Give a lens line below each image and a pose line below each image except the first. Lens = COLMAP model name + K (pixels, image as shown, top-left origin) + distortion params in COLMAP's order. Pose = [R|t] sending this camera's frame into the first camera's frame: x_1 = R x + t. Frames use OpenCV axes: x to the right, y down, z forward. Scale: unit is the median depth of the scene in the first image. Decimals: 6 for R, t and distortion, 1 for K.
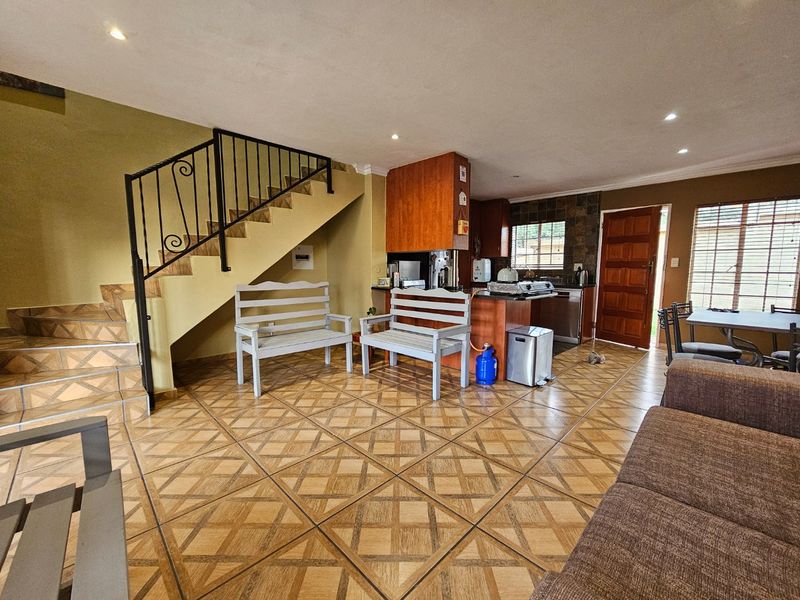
lens RADIAL K [[318.4, 0, 395.9], [0, 318.4, 302.4], [0, 0, 1]] dist [-0.002825, 0.000288]
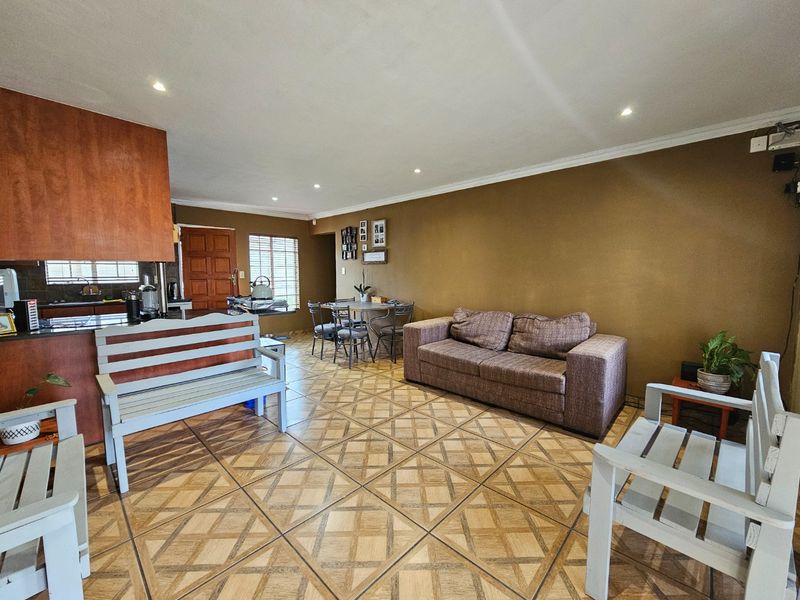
lens RADIAL K [[318.4, 0, 400.1], [0, 318.4, 302.5], [0, 0, 1]] dist [-0.002825, 0.000288]
pose [[-0.009456, -0.093600, 0.995565, -0.922465], [0.110724, 0.989389, 0.094071, -0.134440], [-0.993806, 0.111123, 0.001008, 0.764816]]
